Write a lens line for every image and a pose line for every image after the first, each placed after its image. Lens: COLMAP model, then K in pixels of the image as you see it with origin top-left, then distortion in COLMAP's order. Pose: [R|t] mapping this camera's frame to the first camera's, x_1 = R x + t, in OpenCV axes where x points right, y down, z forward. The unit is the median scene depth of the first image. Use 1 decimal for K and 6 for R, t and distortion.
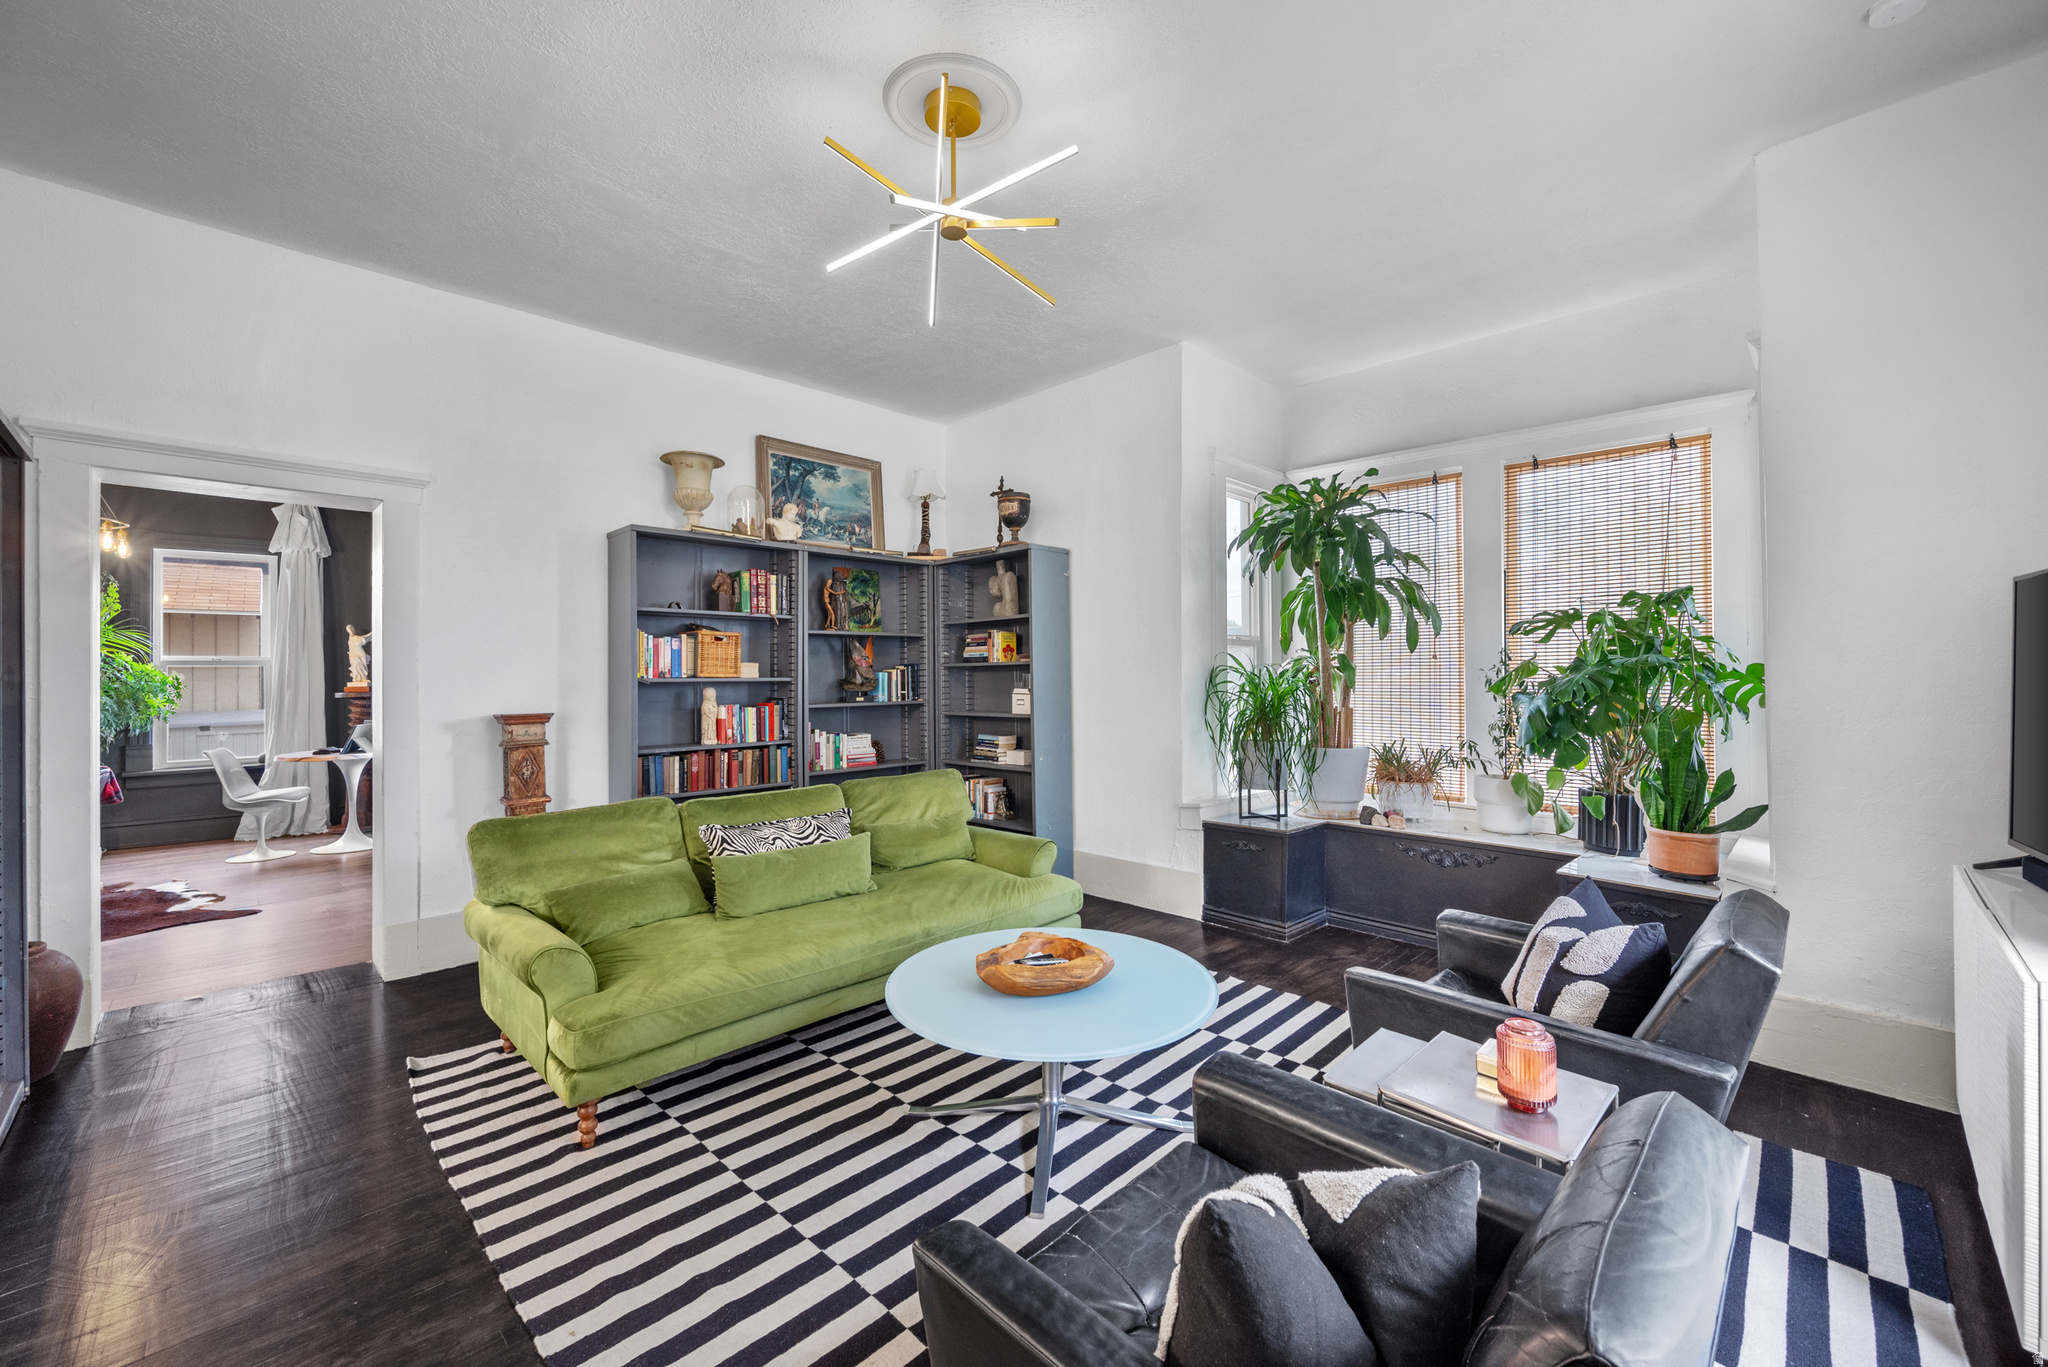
lens RADIAL K [[804.7, 0, 1022.9], [0, 804.7, 673.3], [0, 0, 1]] dist [-0.000445, -0.000319]
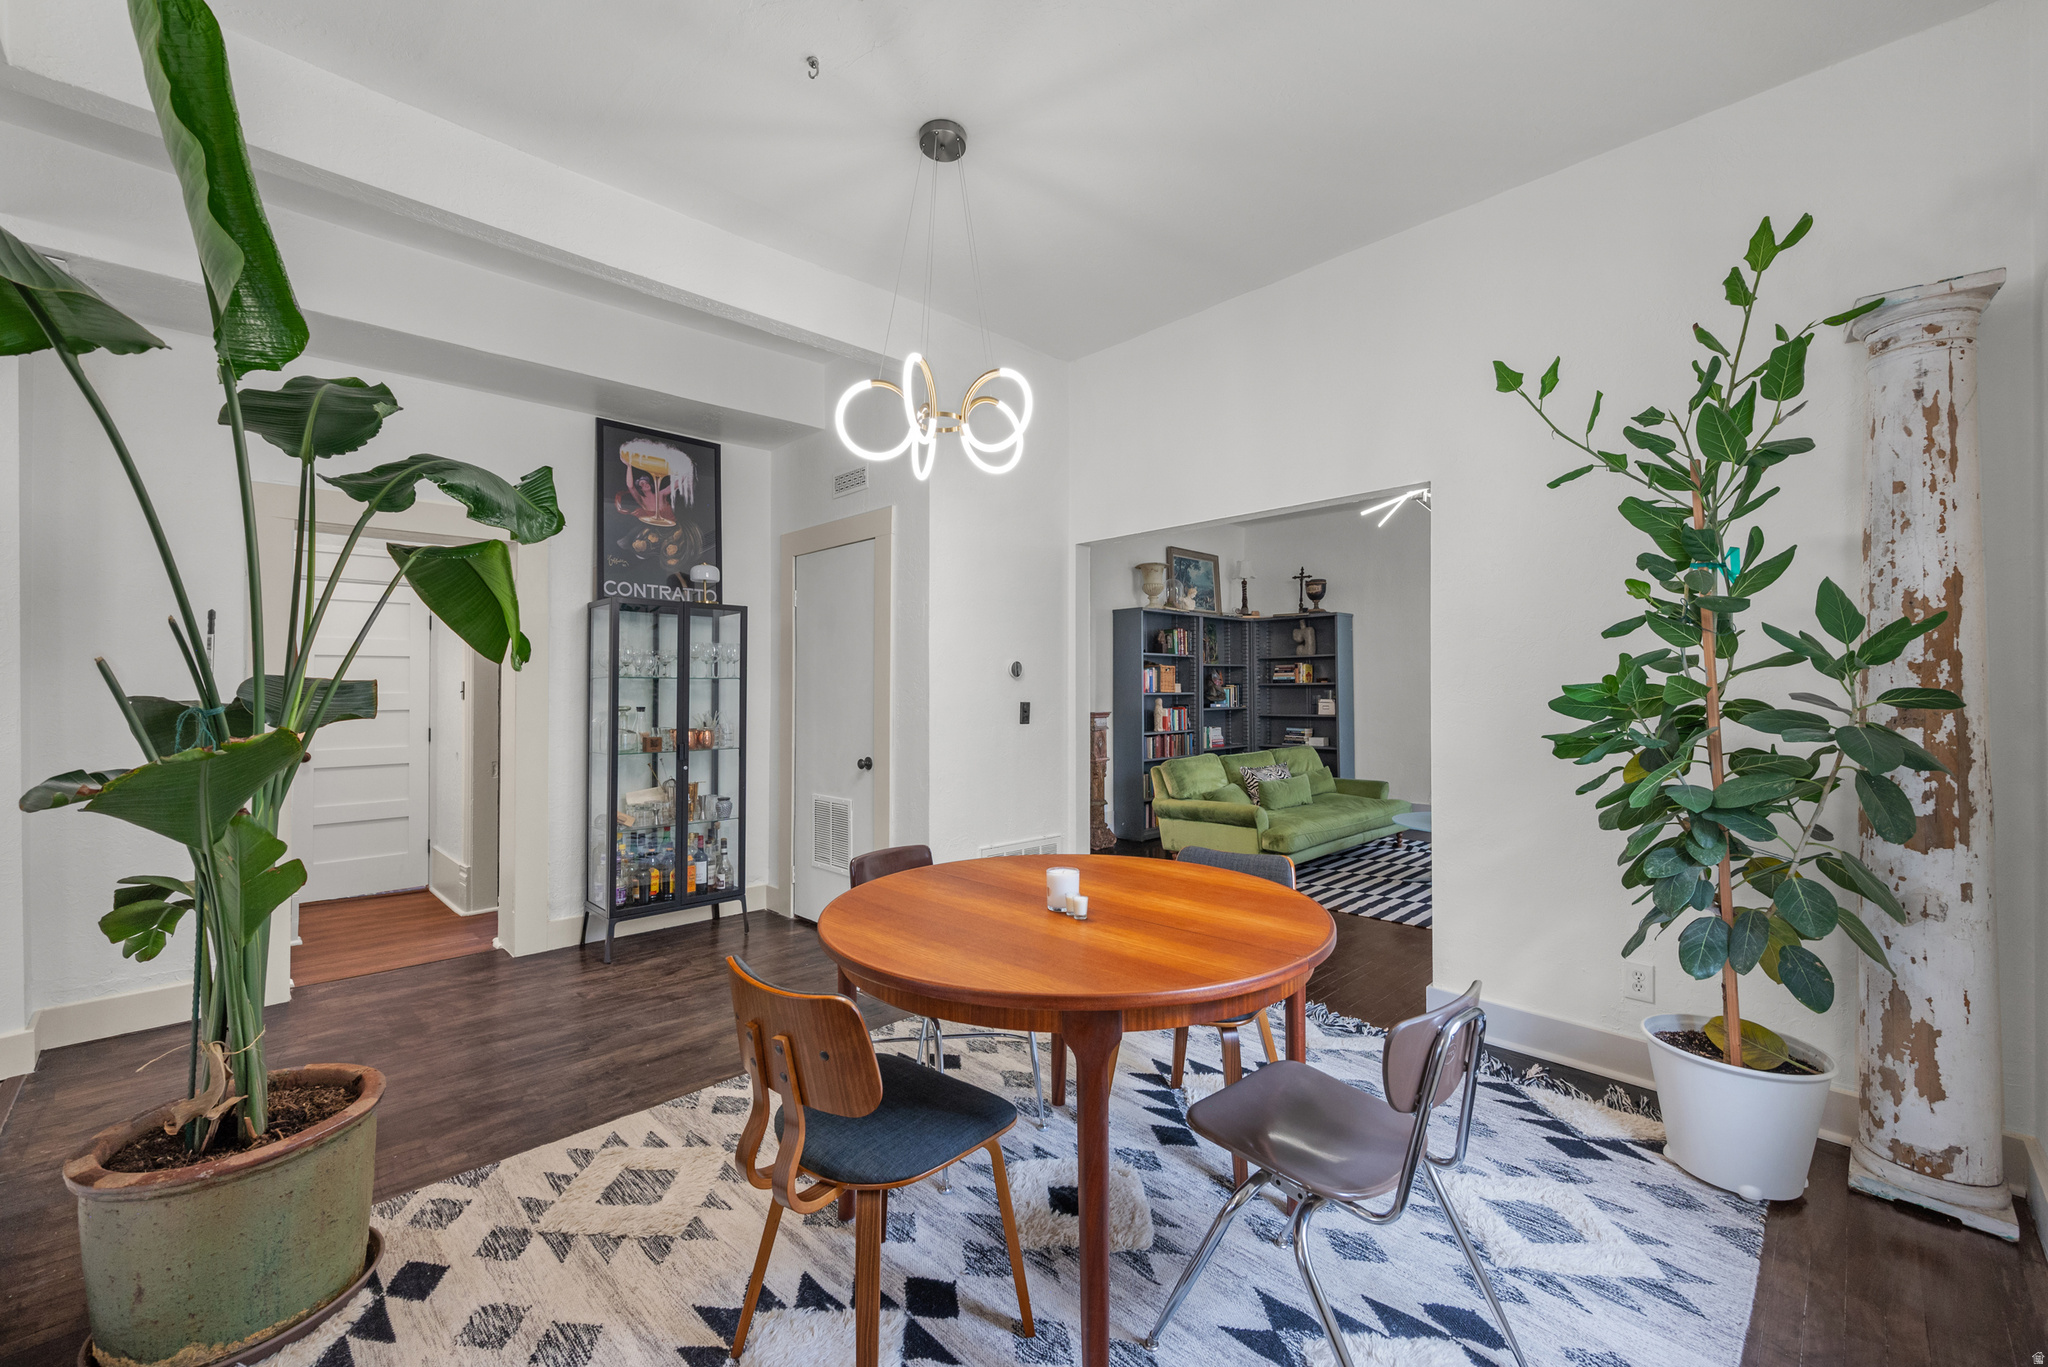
lens RADIAL K [[804.7, 0, 1032.1], [0, 804.7, 684.6], [0, 0, 1]] dist [-0.000445, -0.000319]
pose [[0.999865, 0.003510, -0.016047, -0.609558], [-0.003492, 0.999993, 0.001164, -0.011733], [0.016051, -0.001107, 0.999871, -0.696034]]
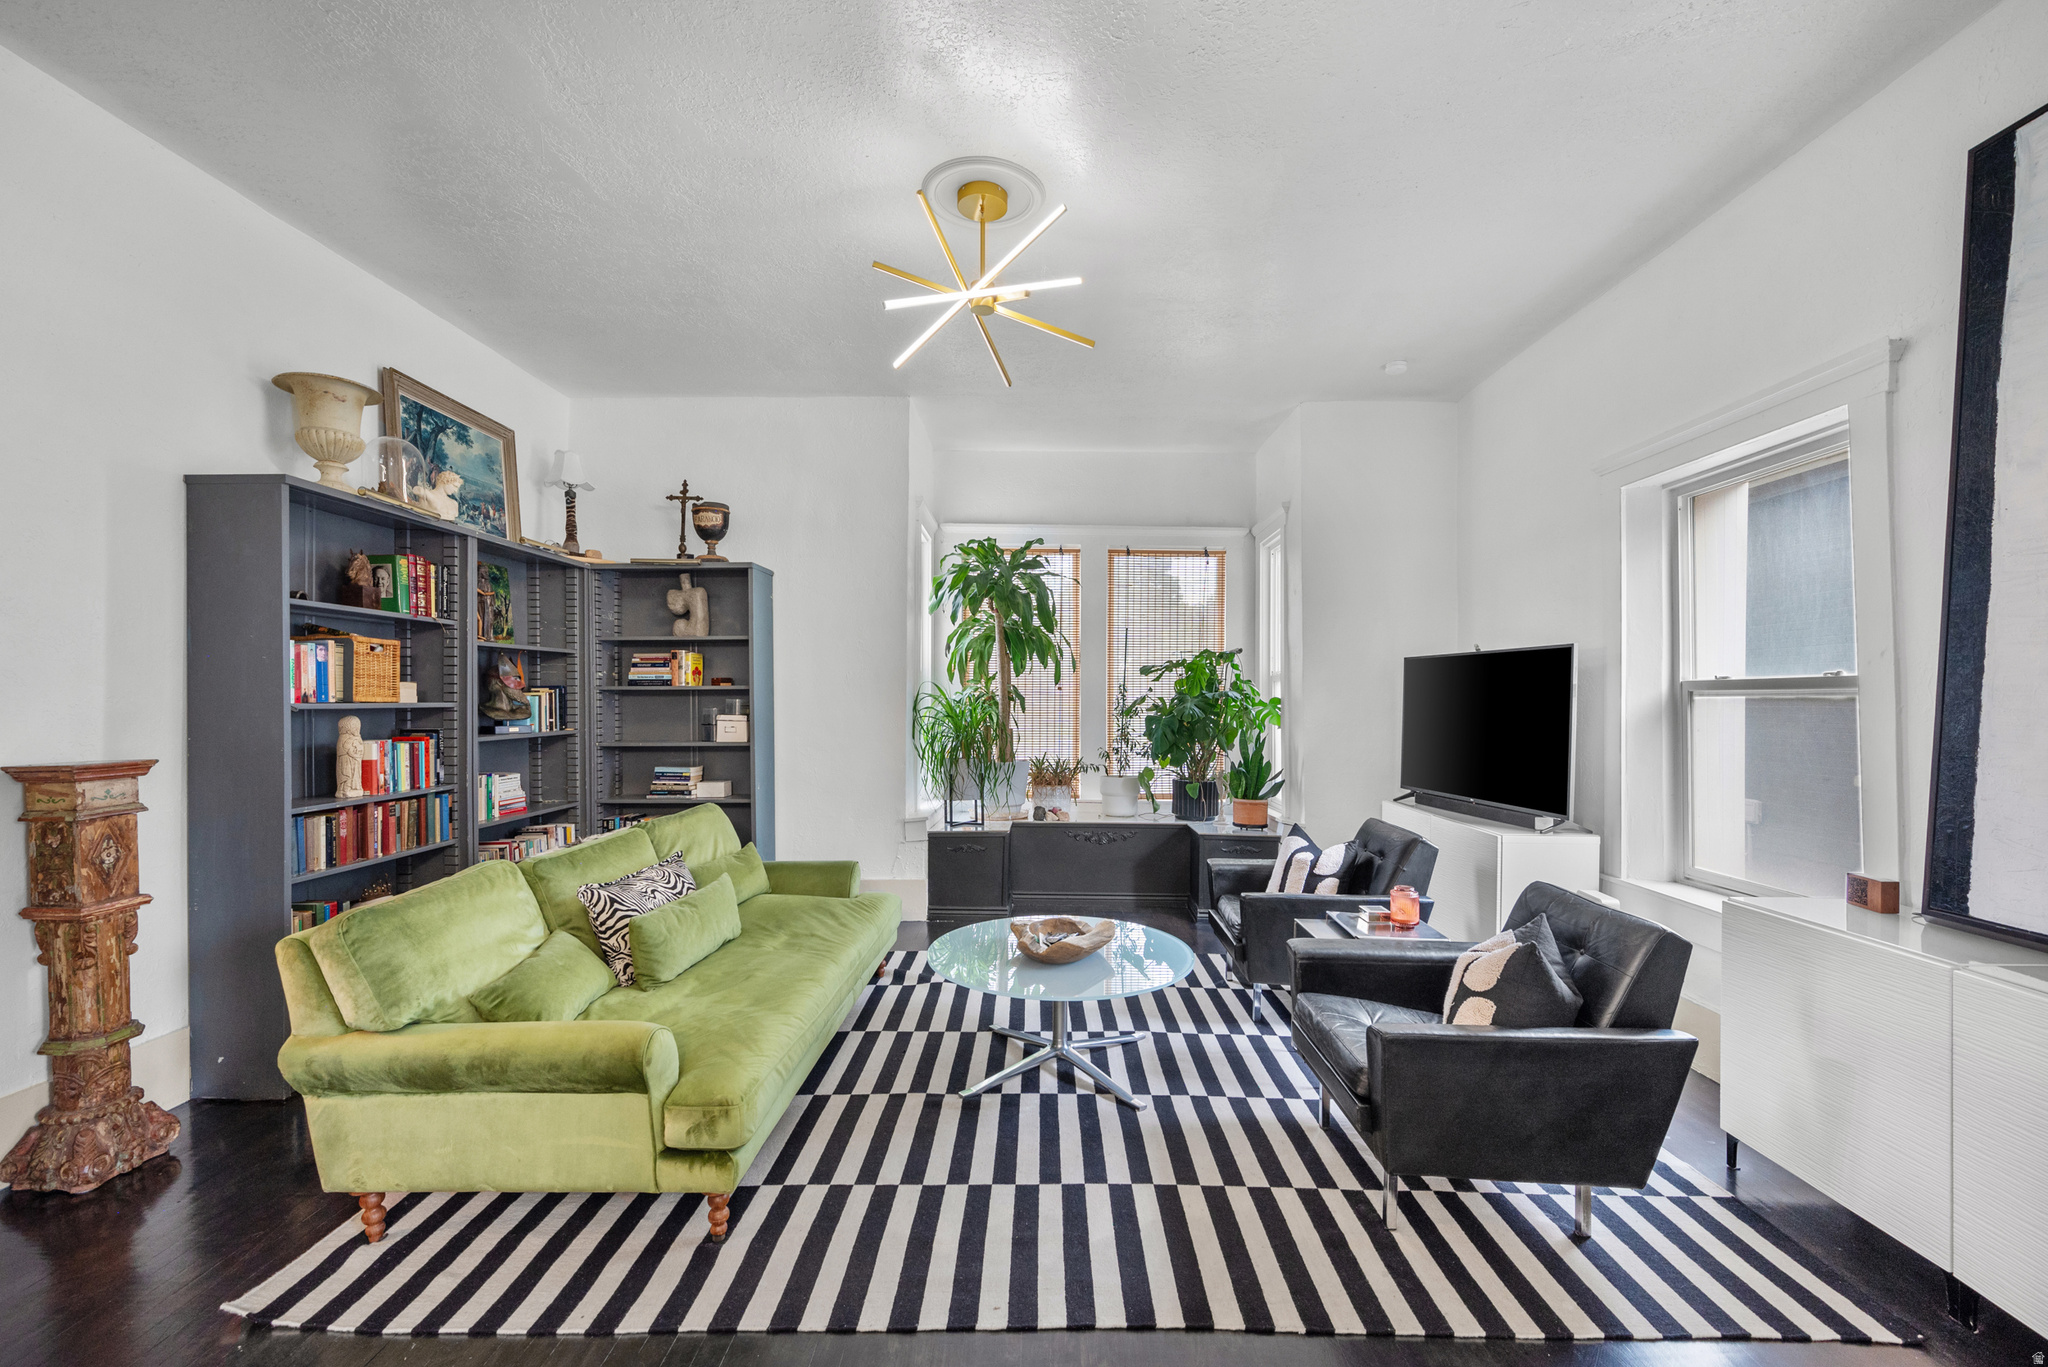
lens RADIAL K [[849.2, 0, 1036.3], [0, 849.2, 702.6], [0, 0, 1]] dist [-0.001516, -0.000203]
pose [[0.718121, 0.003379, 0.695910, -0.457762], [-0.008877, 0.999951, 0.004304, -0.003095], [-0.695862, -0.009268, 0.718116, 0.044789]]
